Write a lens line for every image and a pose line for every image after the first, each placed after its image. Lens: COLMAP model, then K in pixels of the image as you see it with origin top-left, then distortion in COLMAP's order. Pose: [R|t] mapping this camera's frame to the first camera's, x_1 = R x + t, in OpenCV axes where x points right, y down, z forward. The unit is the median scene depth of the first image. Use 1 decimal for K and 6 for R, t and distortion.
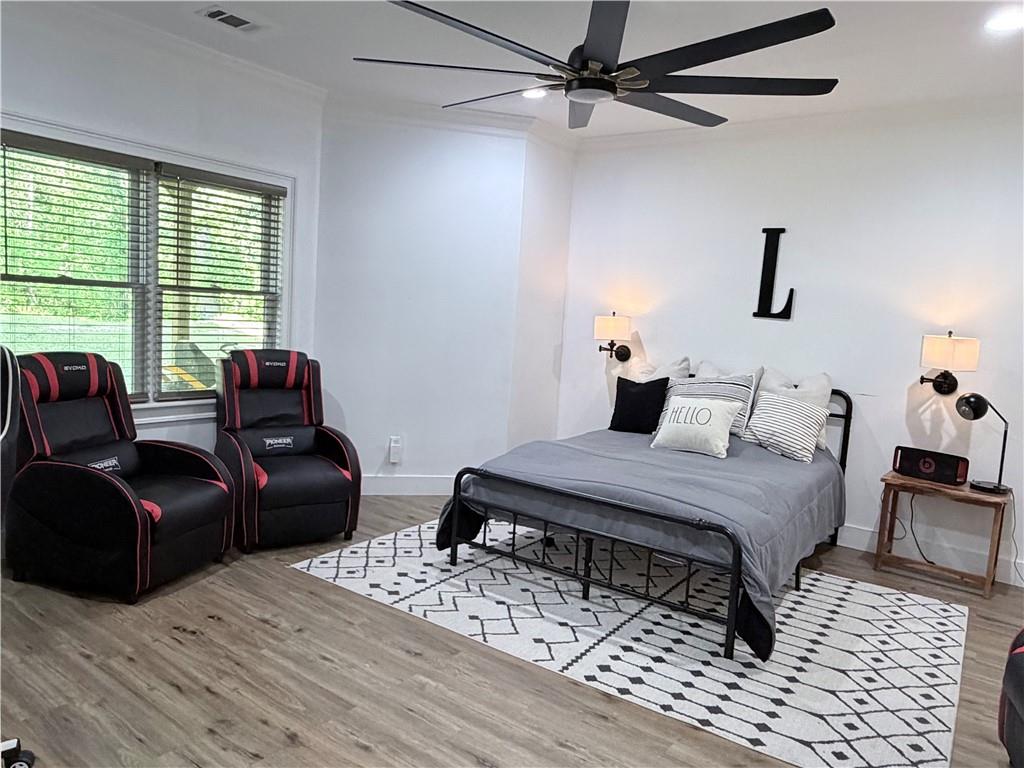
lens RADIAL K [[702.4, 0, 512.0], [0, 702.4, 384.0], [0, 0, 1]] dist [0.004158, 0.000540]
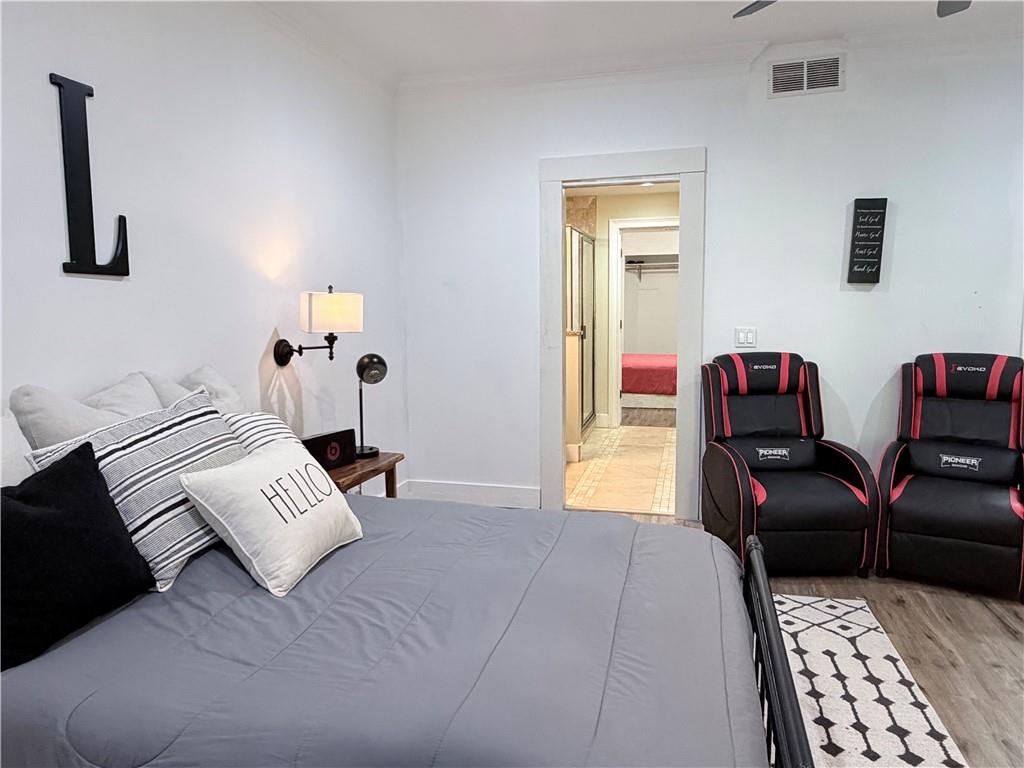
lens RADIAL K [[726.9, 0, 490.2], [0, 726.9, 384.1], [0, 0, 1]] dist [0.000992, 0.001611]
pose [[-0.355244, -0.164974, 0.920100, -0.307108], [0.086385, 0.974297, 0.208044, -0.154551], [-0.930773, 0.153389, -0.331862, 1.410812]]
